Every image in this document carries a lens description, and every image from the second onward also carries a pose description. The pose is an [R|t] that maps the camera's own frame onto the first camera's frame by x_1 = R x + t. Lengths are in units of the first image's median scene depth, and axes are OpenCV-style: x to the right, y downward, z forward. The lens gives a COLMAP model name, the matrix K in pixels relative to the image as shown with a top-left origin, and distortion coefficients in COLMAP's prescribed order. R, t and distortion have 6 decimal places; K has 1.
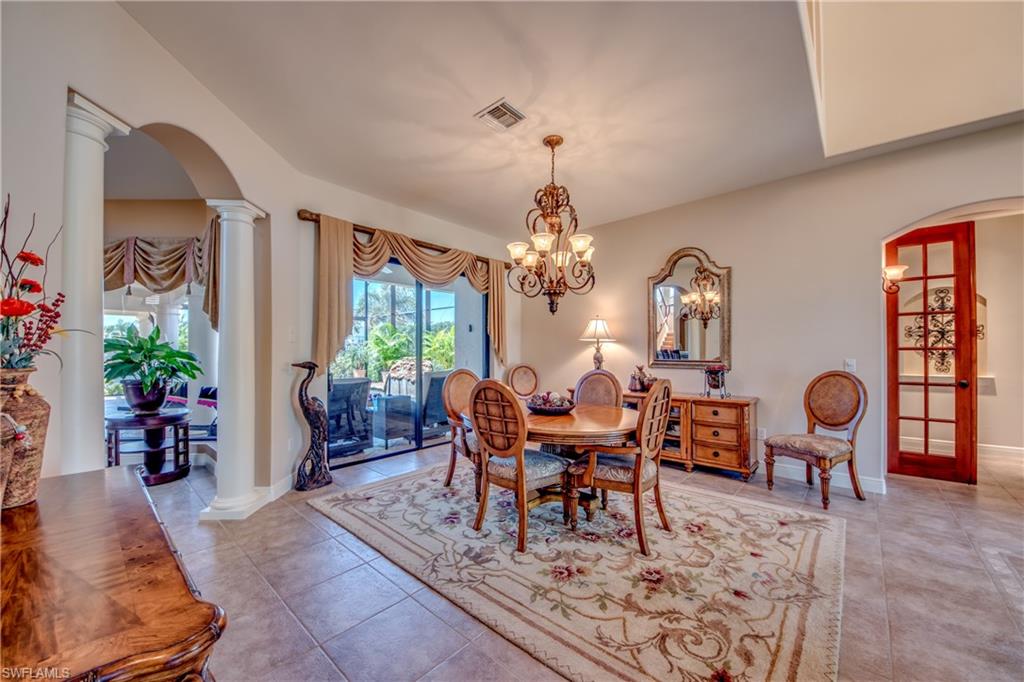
lens RADIAL K [[381.8, 0, 498.6], [0, 381.8, 347.6], [0, 0, 1]] dist [0.003883, -0.009163]
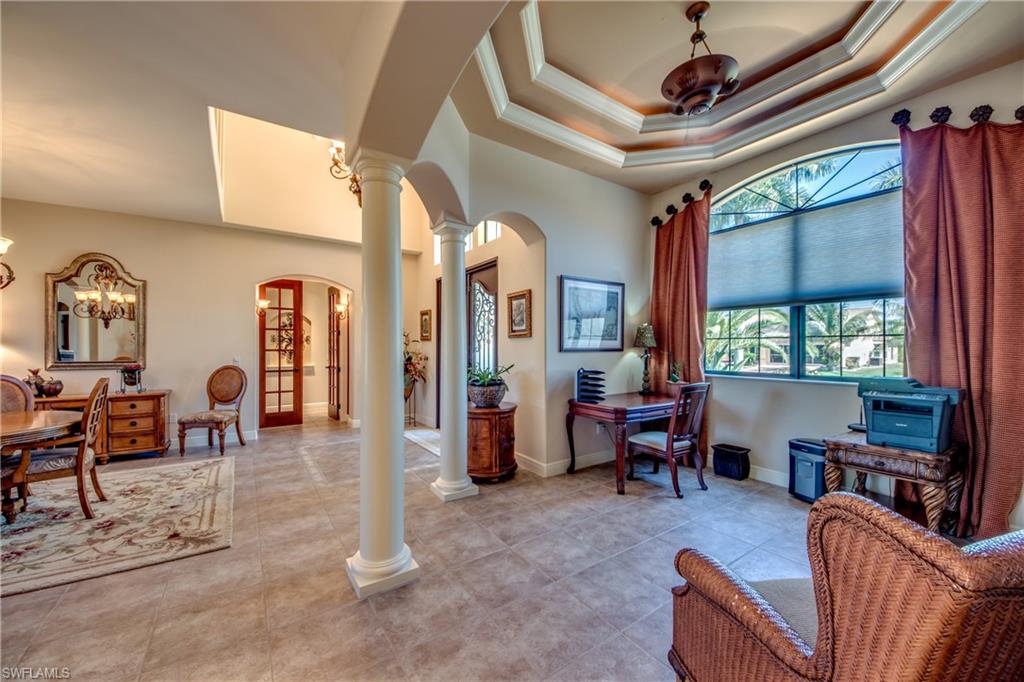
lens RADIAL K [[381.8, 0, 511.3], [0, 381.8, 346.8], [0, 0, 1]] dist [0.003883, -0.009163]
pose [[0.202204, 0.003304, 0.979338, -0.383206], [-0.012708, 0.999919, -0.000749, -0.026950], [-0.979261, -0.012294, 0.202230, -0.416637]]
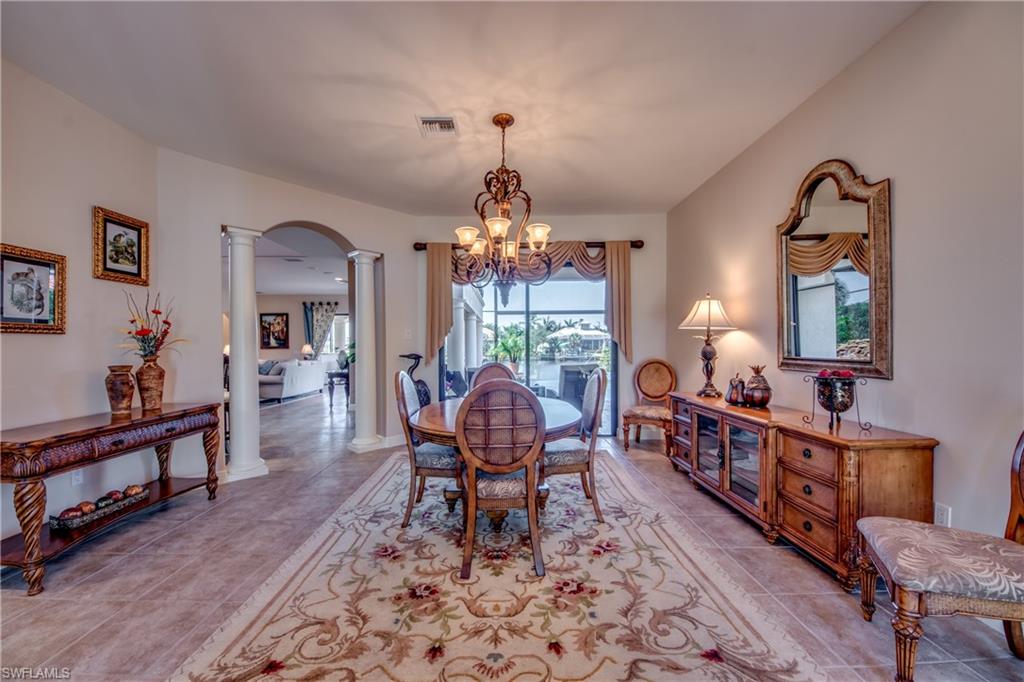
lens RADIAL K [[381.8, 0, 519.3], [0, 381.8, 350.2], [0, 0, 1]] dist [0.003883, -0.009163]
pose [[0.685818, 0.001913, -0.727771, 0.781925], [0.019862, 0.999575, 0.021344, -0.001840], [0.727502, -0.029093, 0.685489, 0.347995]]
